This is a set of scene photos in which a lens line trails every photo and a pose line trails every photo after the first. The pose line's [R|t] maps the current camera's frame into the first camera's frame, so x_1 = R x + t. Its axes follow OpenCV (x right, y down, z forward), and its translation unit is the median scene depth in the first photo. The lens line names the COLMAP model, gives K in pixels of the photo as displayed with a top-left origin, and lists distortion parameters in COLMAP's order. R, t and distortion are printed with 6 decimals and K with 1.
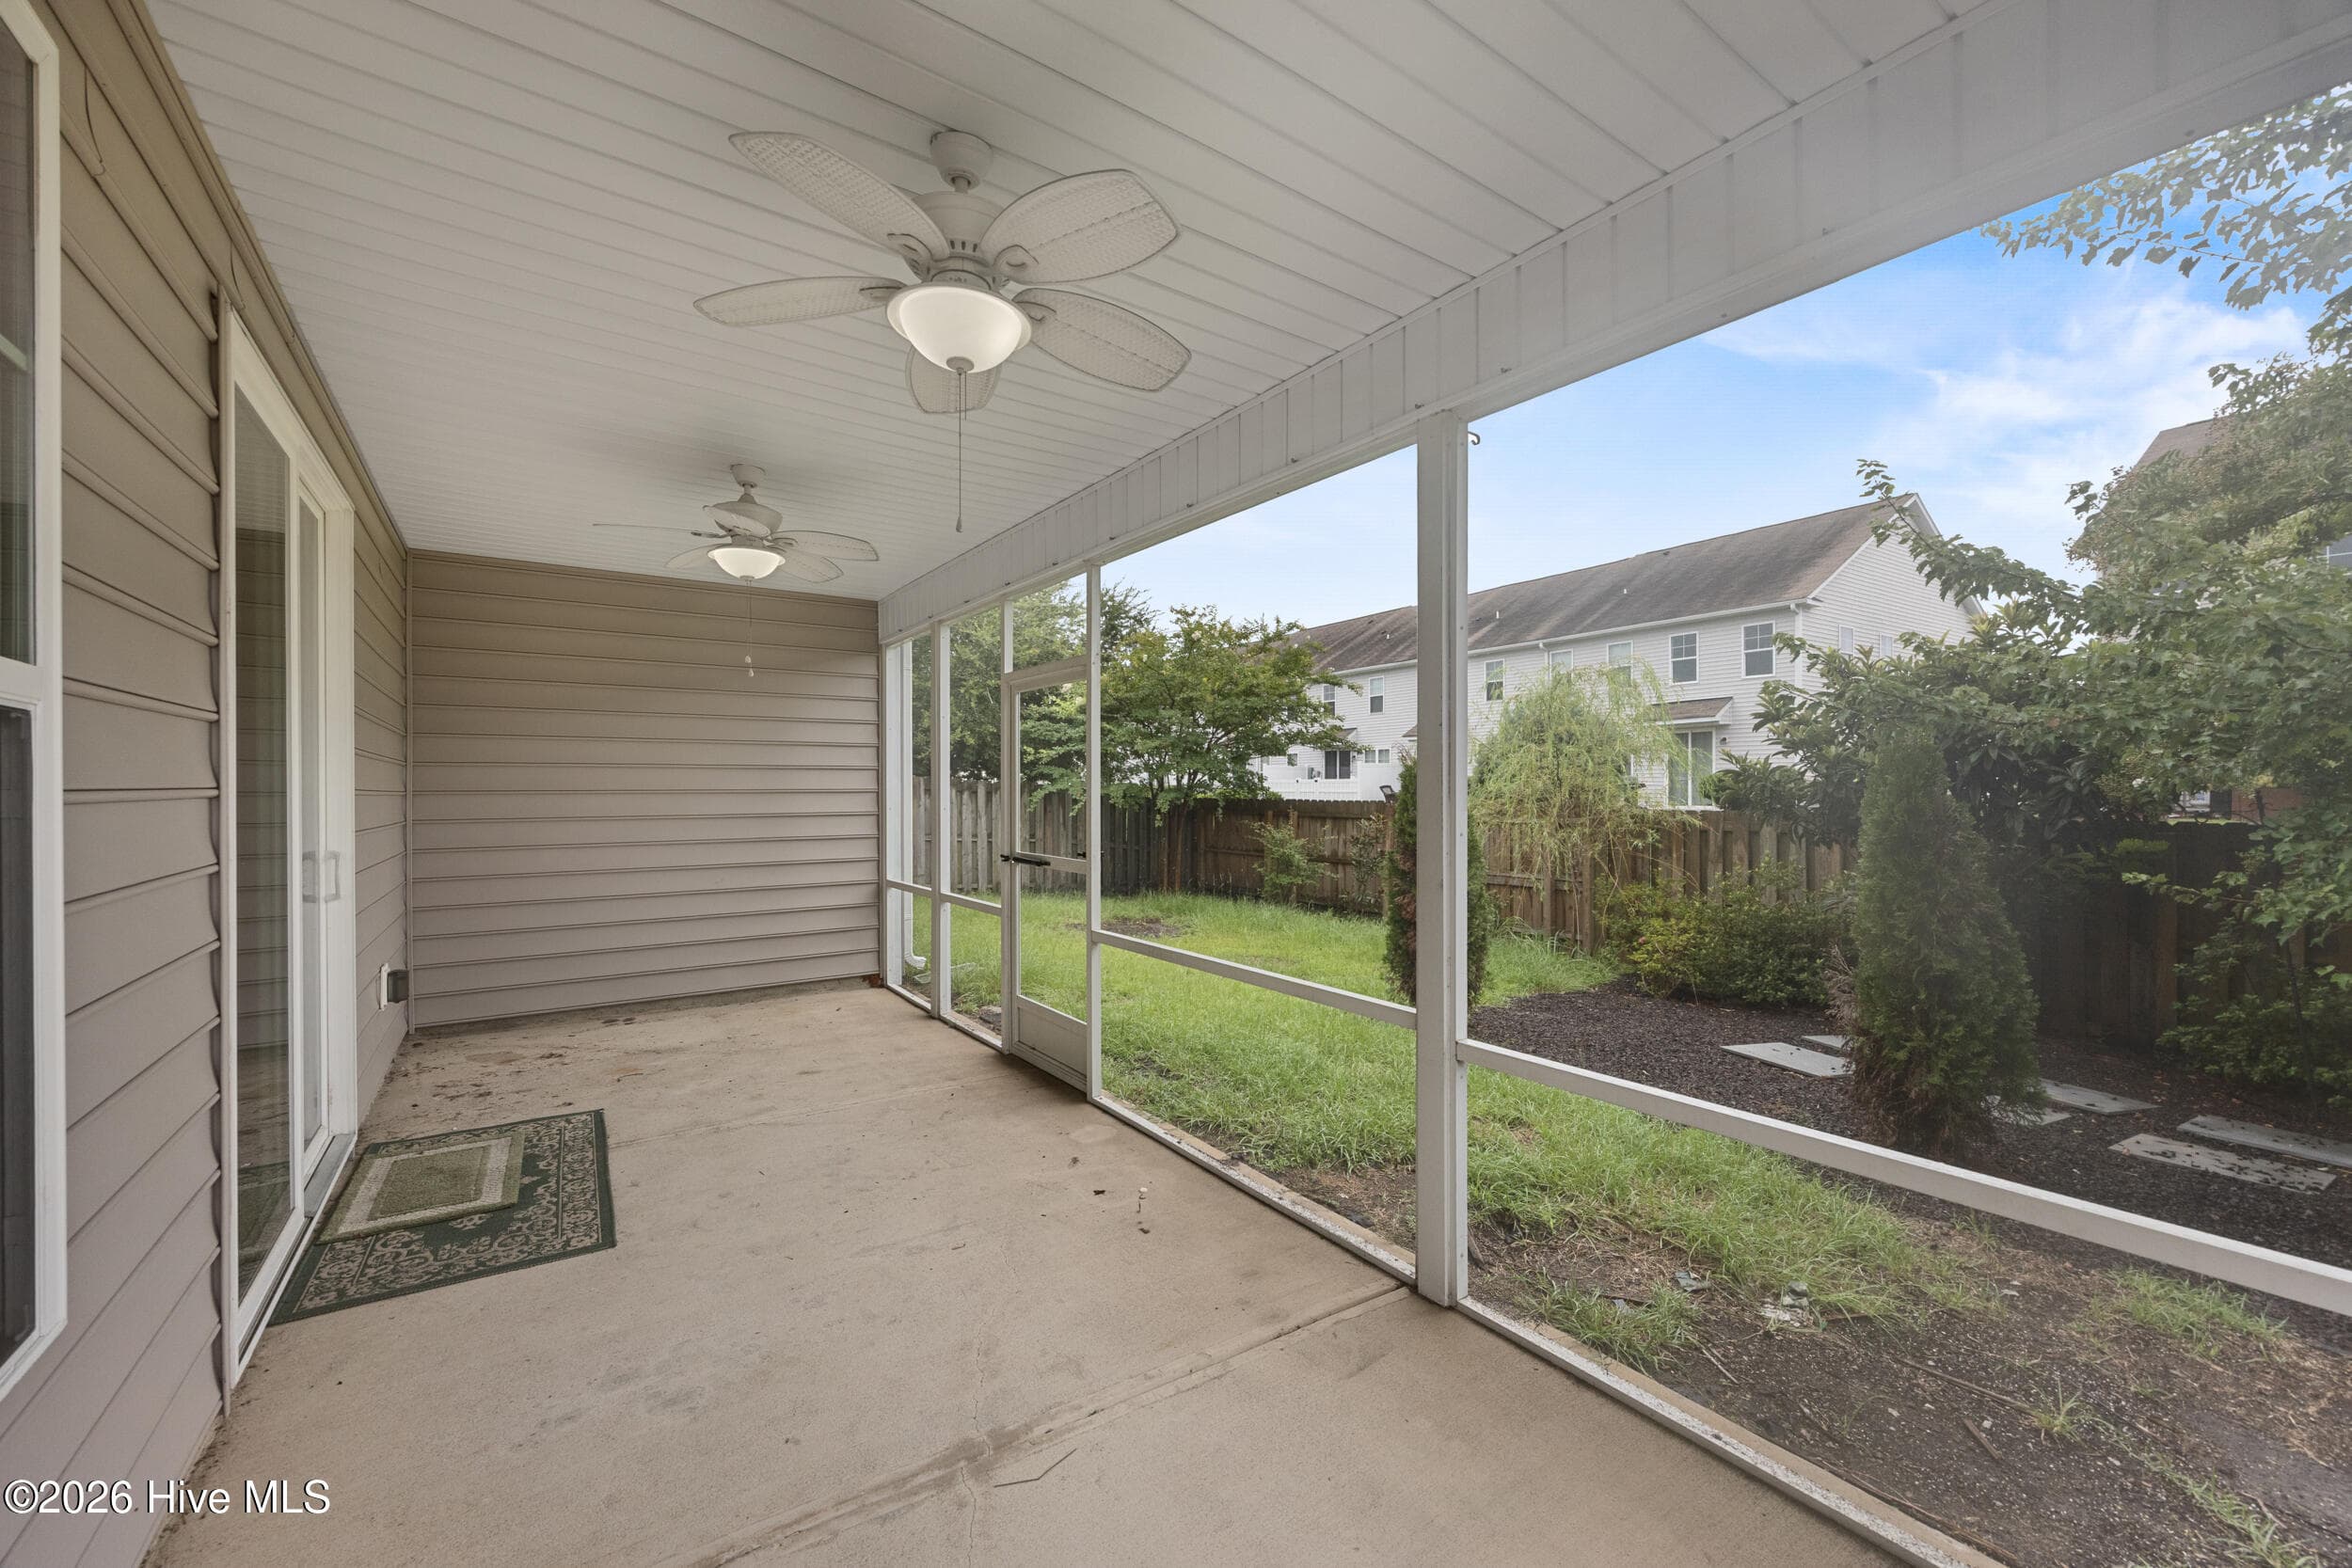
lens RADIAL K [[926.1, 0, 1169.7], [0, 926.1, 790.7], [0, 0, 1]] dist [-0.000313, -0.000206]
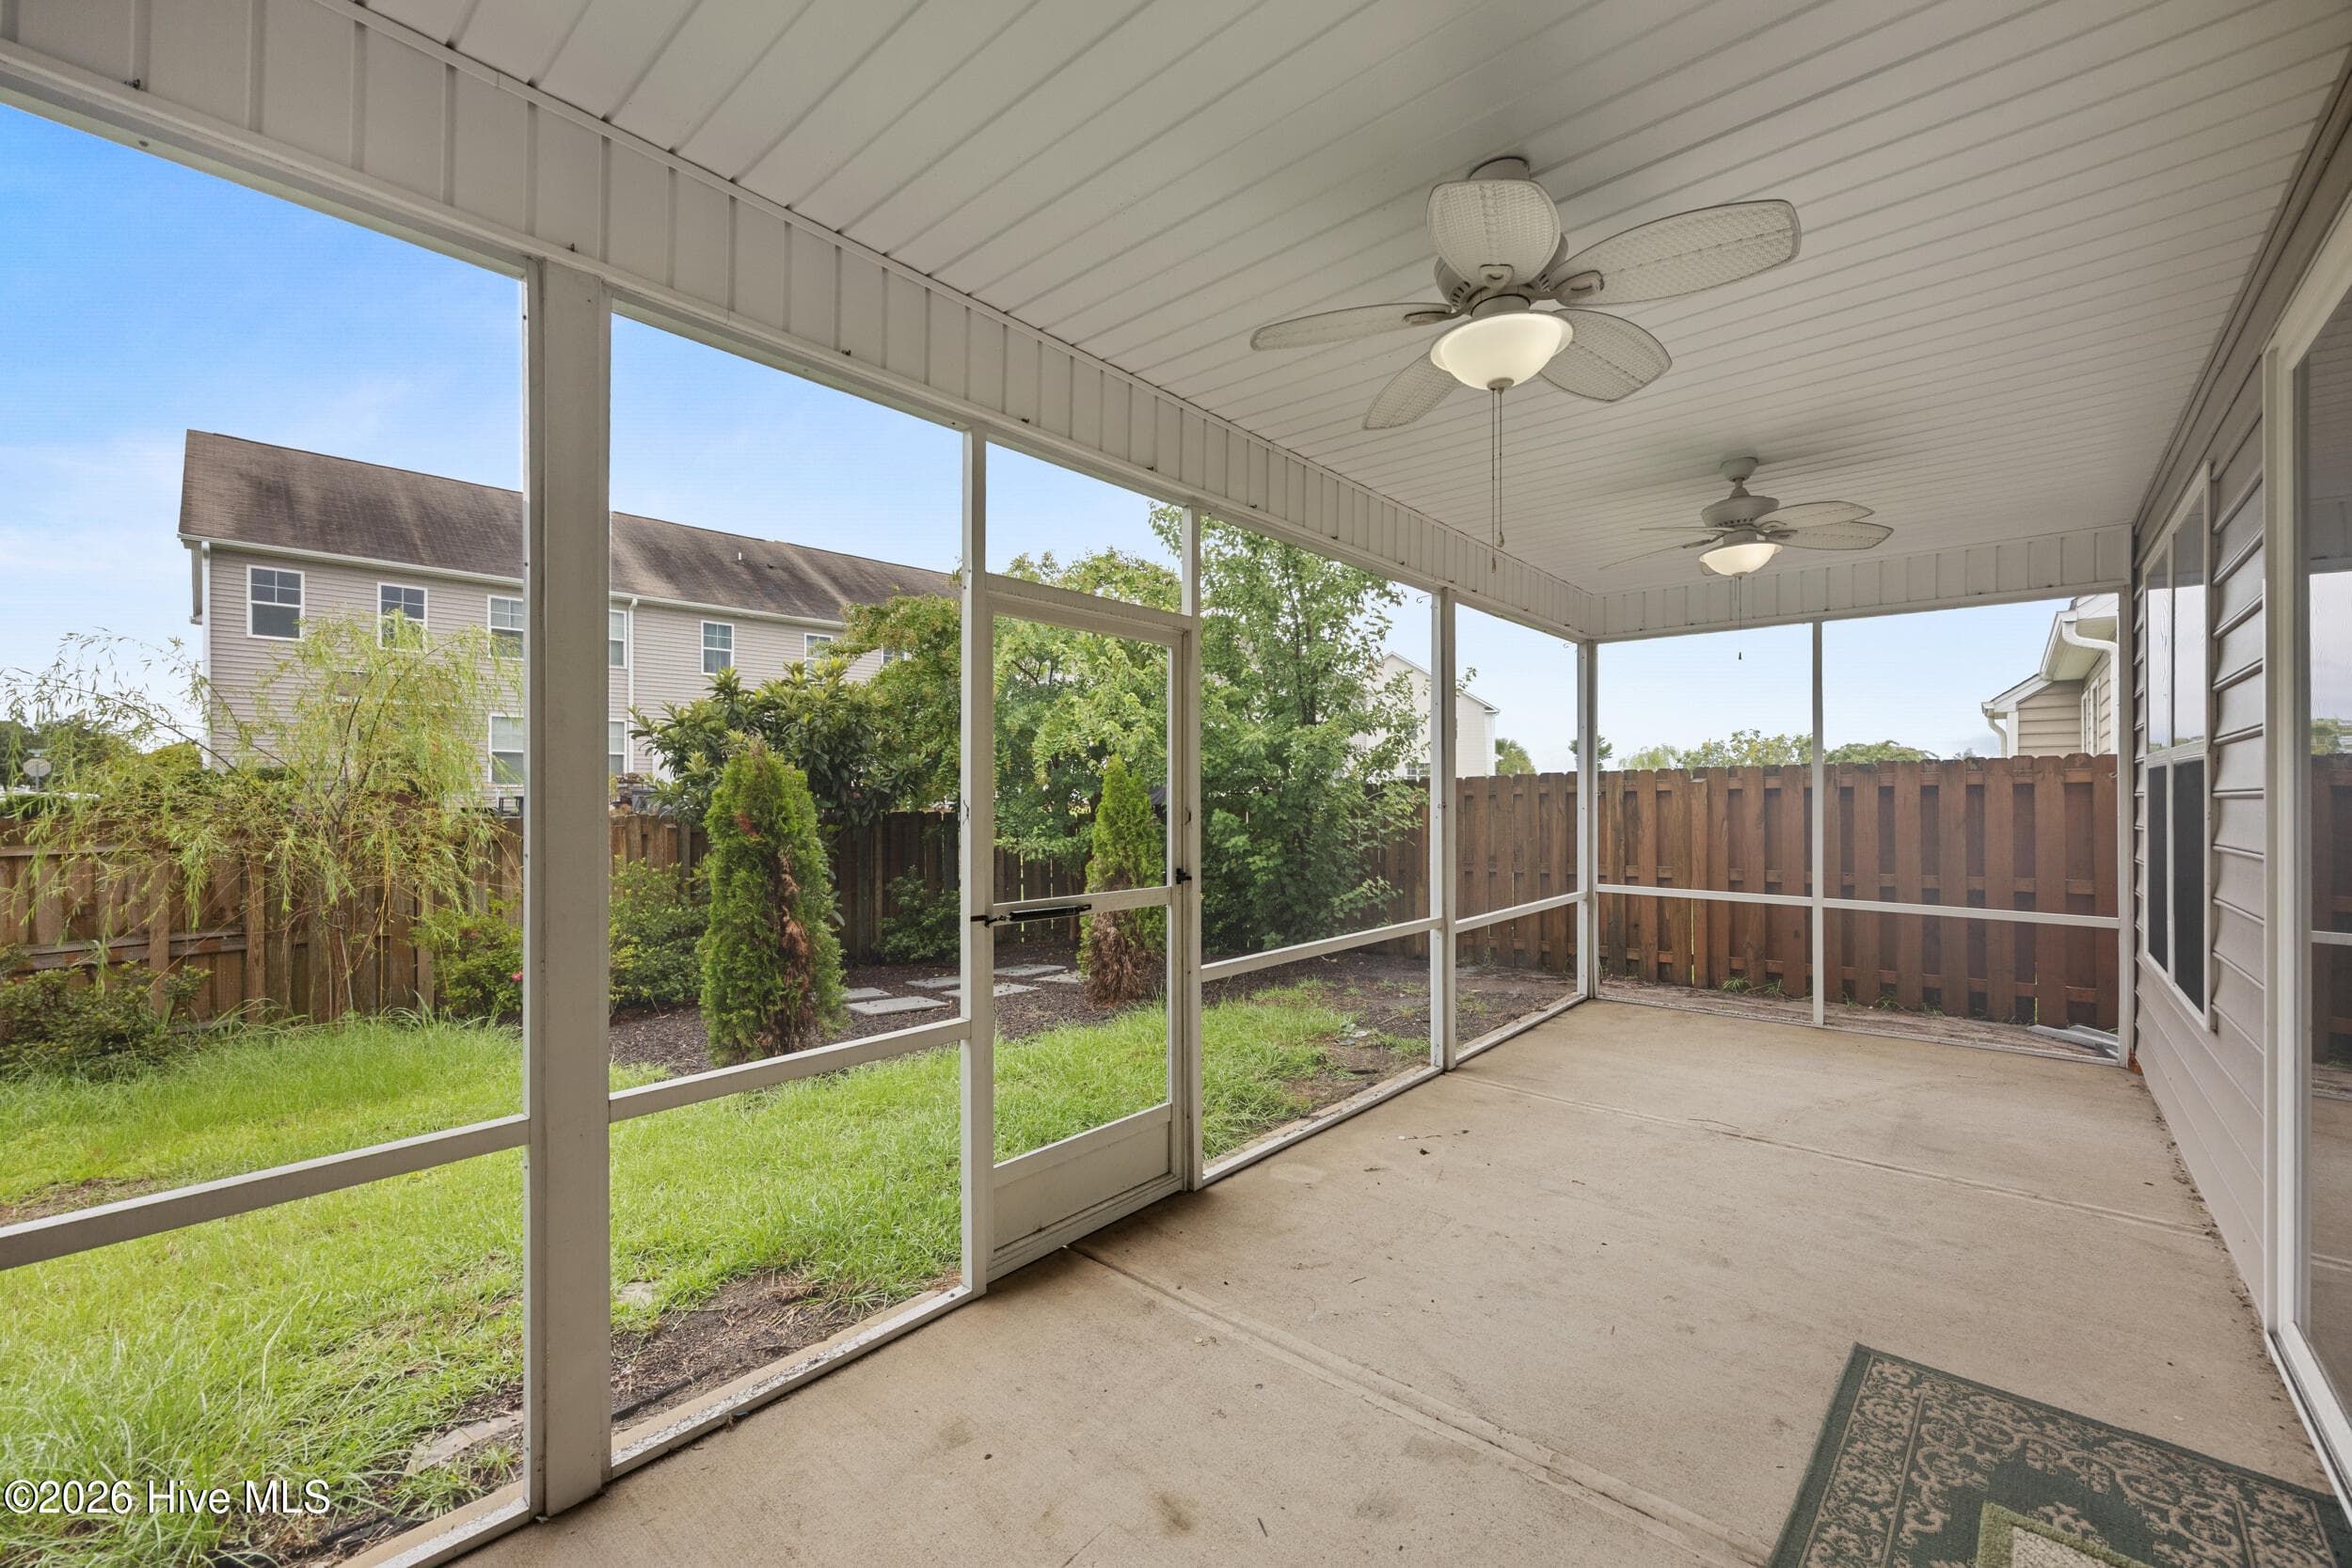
lens RADIAL K [[926.1, 0, 1169.7], [0, 926.1, 790.7], [0, 0, 1]] dist [-0.000313, -0.000206]
pose [[-0.226708, 0.001995, 0.973961, -1.045441], [0.004145, 0.999991, -0.001084, -0.006296], [-0.973954, 0.003791, -0.226714, 1.471183]]
